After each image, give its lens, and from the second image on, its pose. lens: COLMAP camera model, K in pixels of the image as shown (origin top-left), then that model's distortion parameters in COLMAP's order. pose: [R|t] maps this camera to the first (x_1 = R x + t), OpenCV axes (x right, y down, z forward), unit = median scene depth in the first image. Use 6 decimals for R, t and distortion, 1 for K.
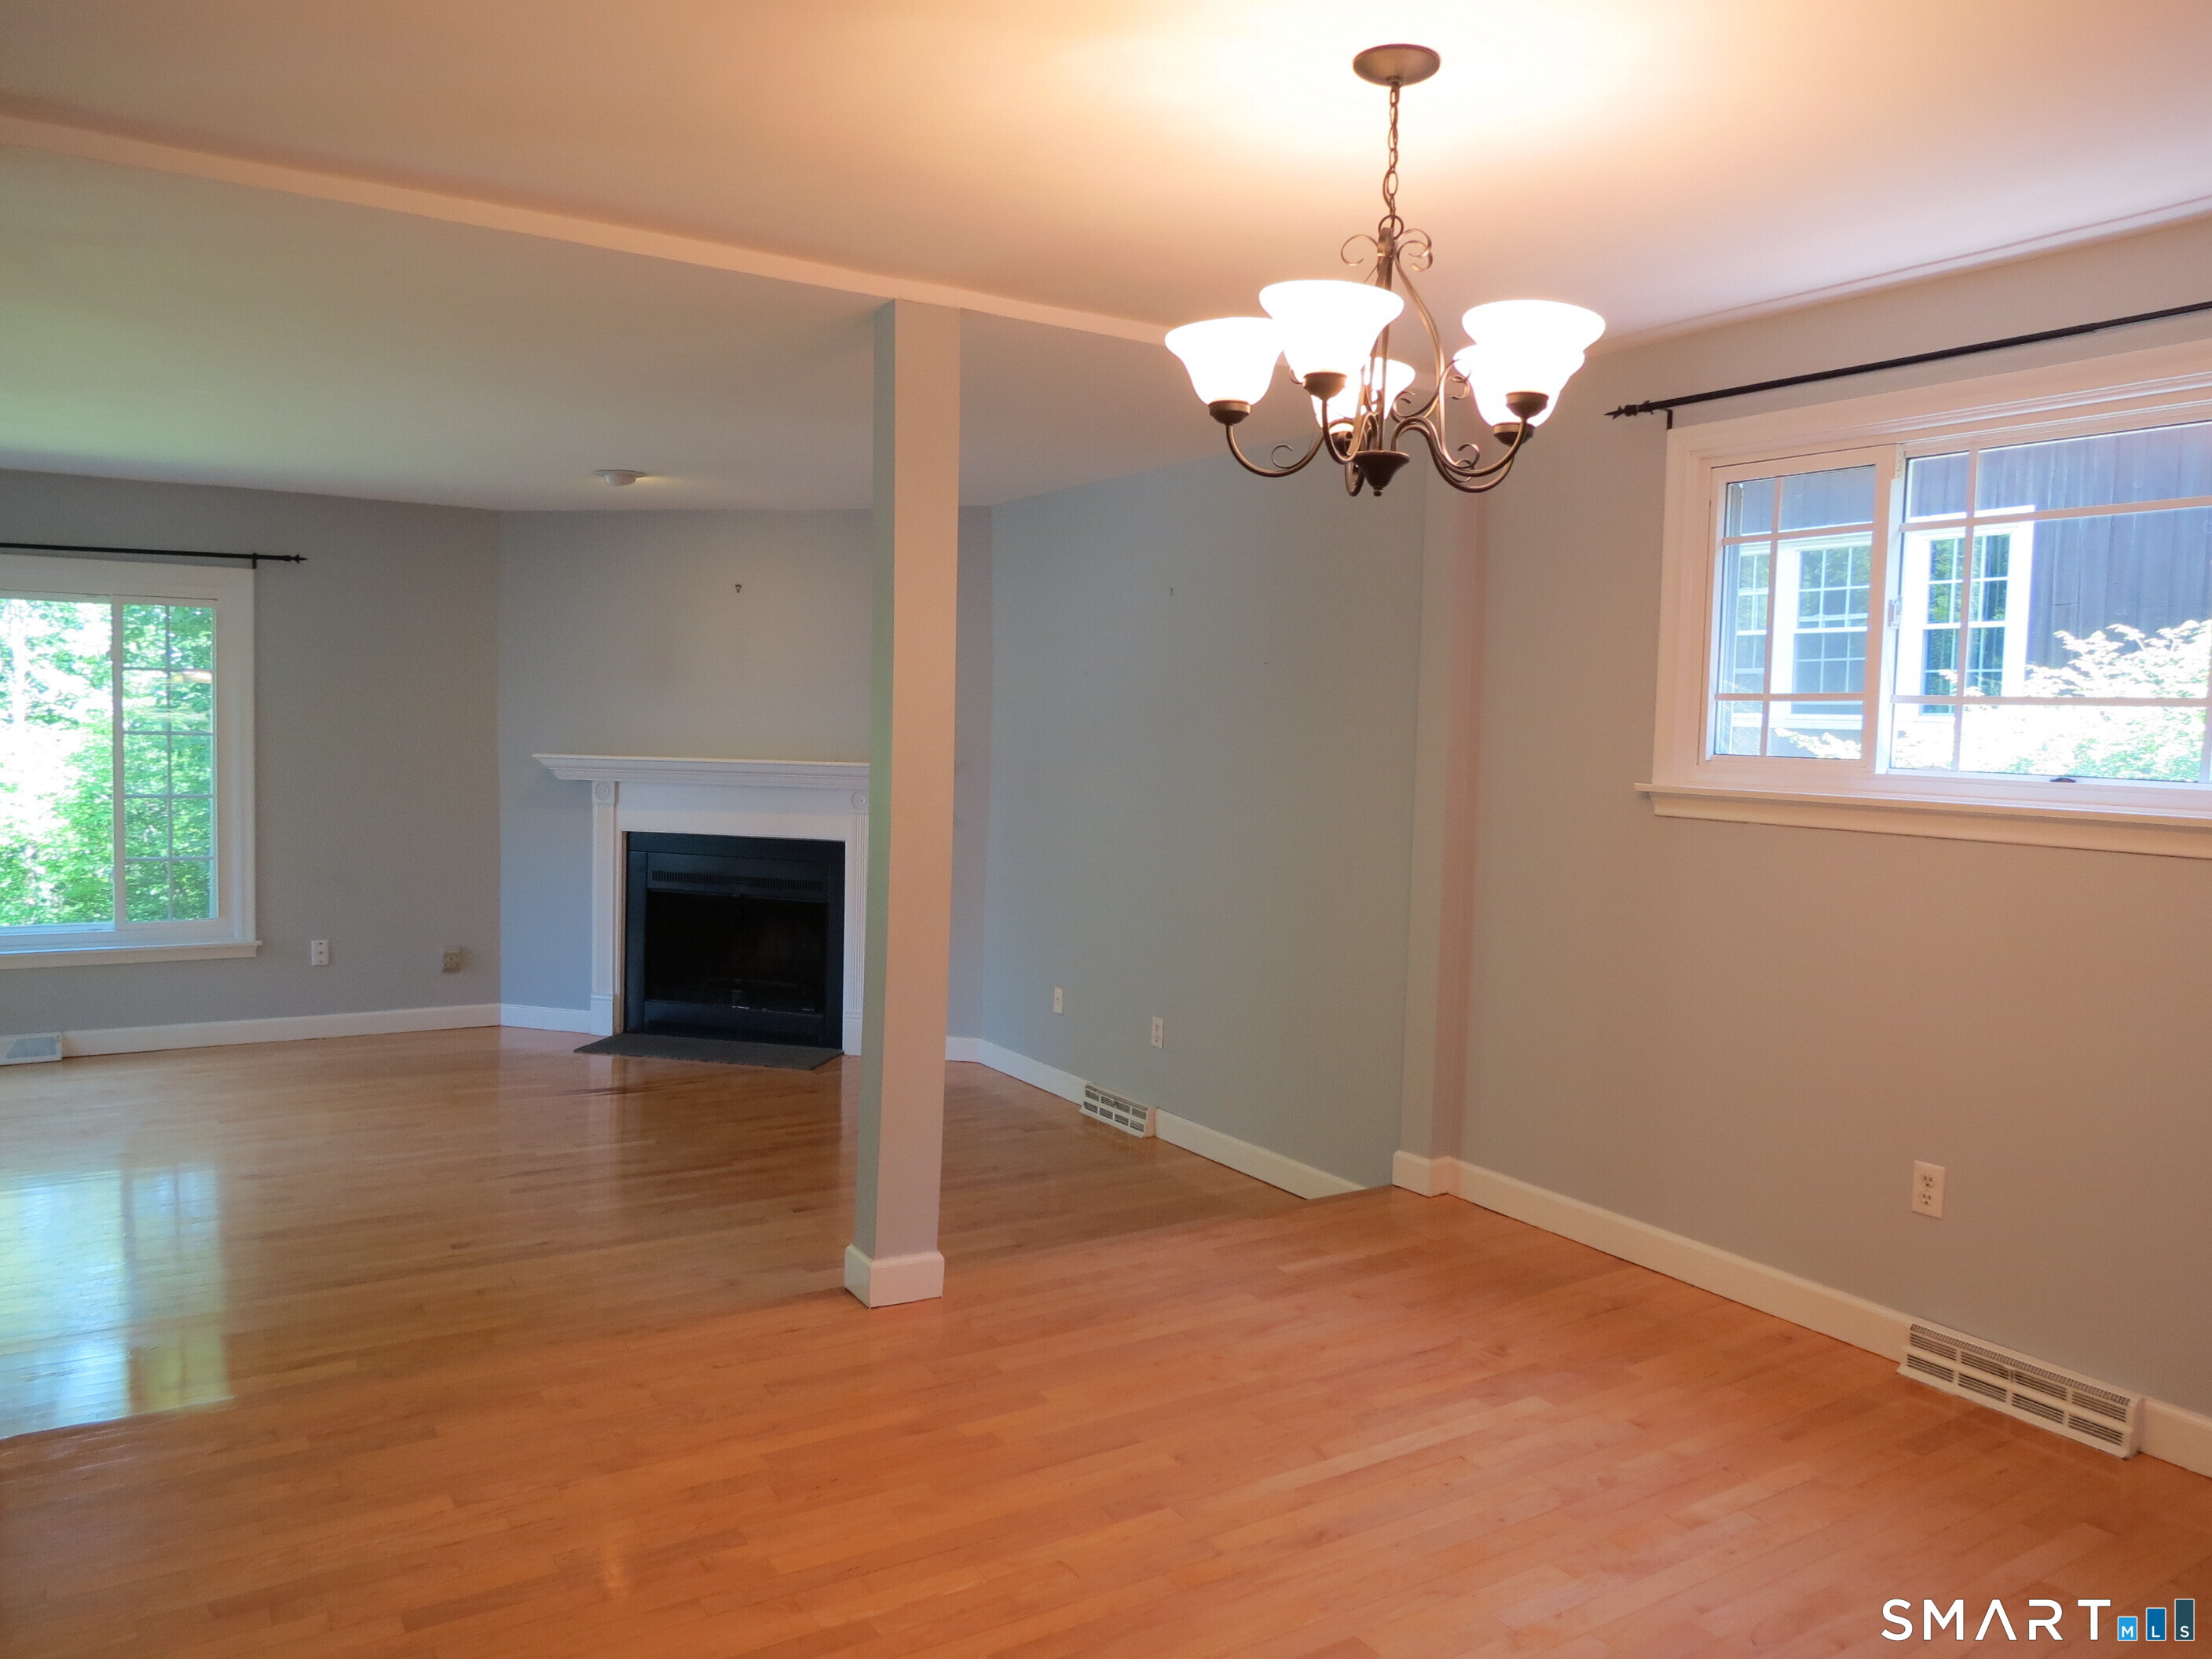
lens RADIAL K [[1585.1, 0, 1095.4], [0, 1585.1, 835.6], [0, 0, 1]] dist [0.002731, 0.004217]
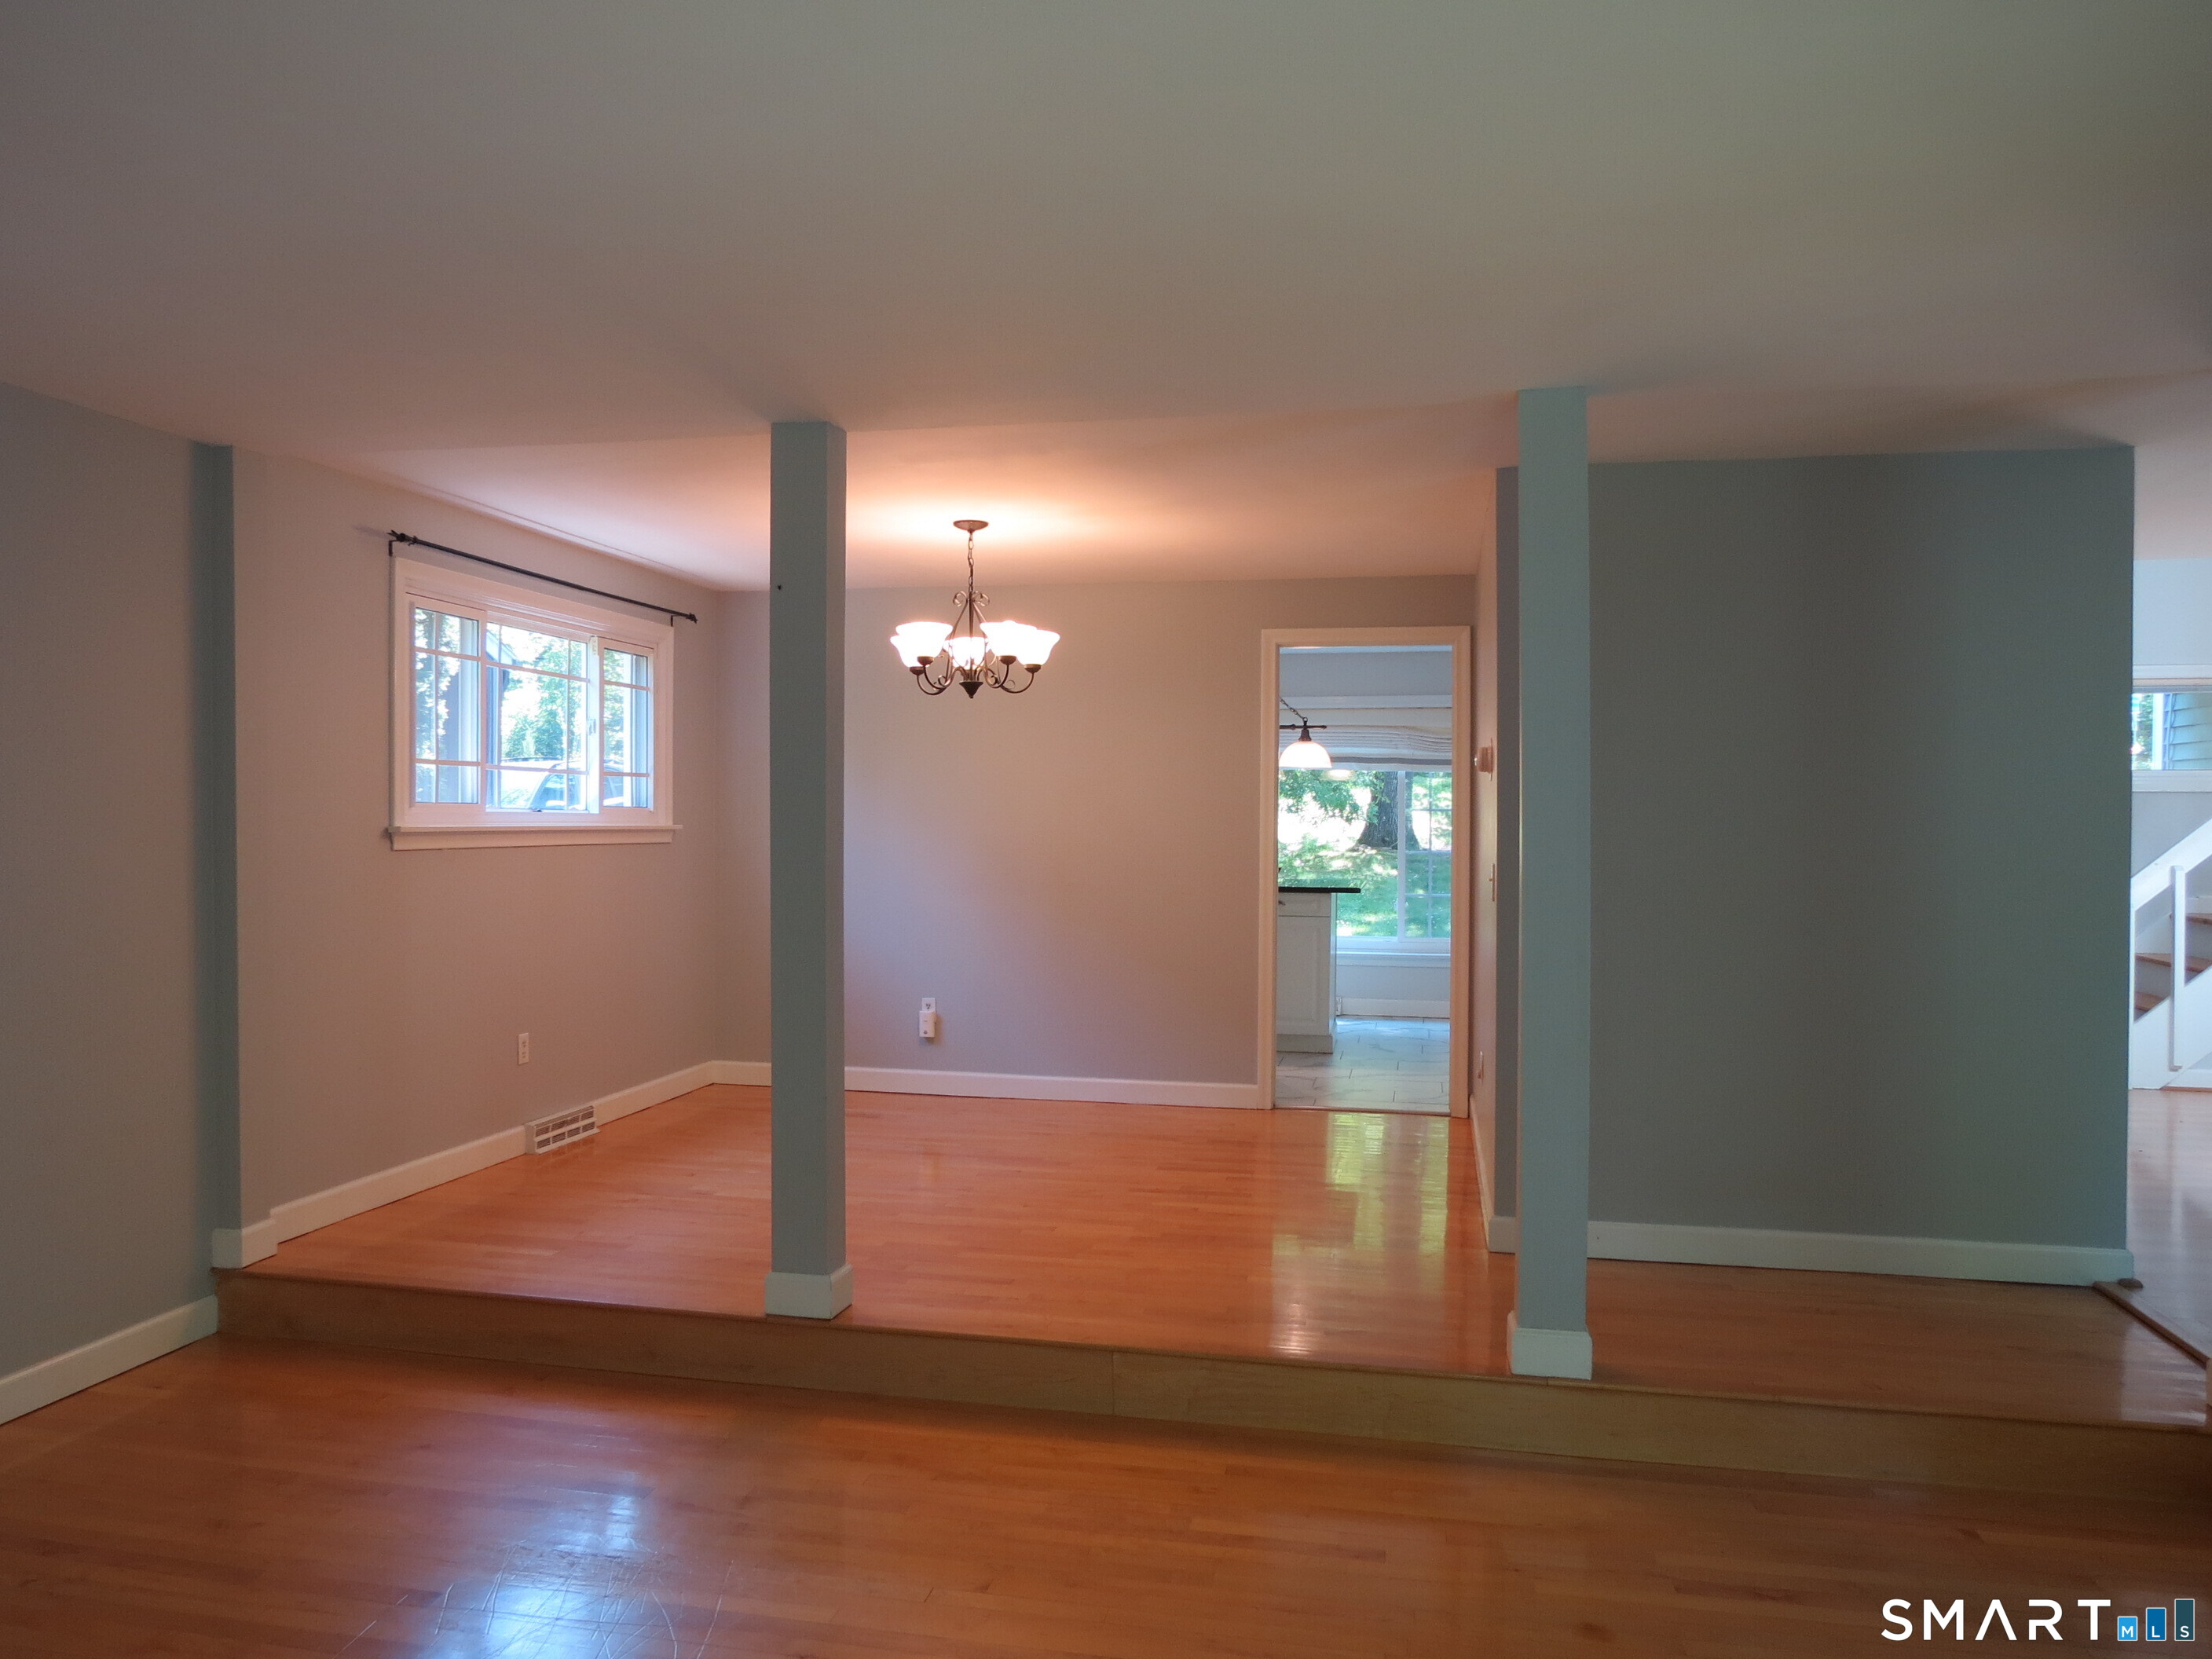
lens RADIAL K [[1585.1, 0, 1095.4], [0, 1585.1, 835.6], [0, 0, 1]] dist [0.002731, 0.004217]
pose [[-0.722959, -0.033739, 0.690067, -1.148475], [0.028302, 0.996522, 0.078373, -0.131690], [-0.690311, 0.076191, -0.719489, 1.844095]]
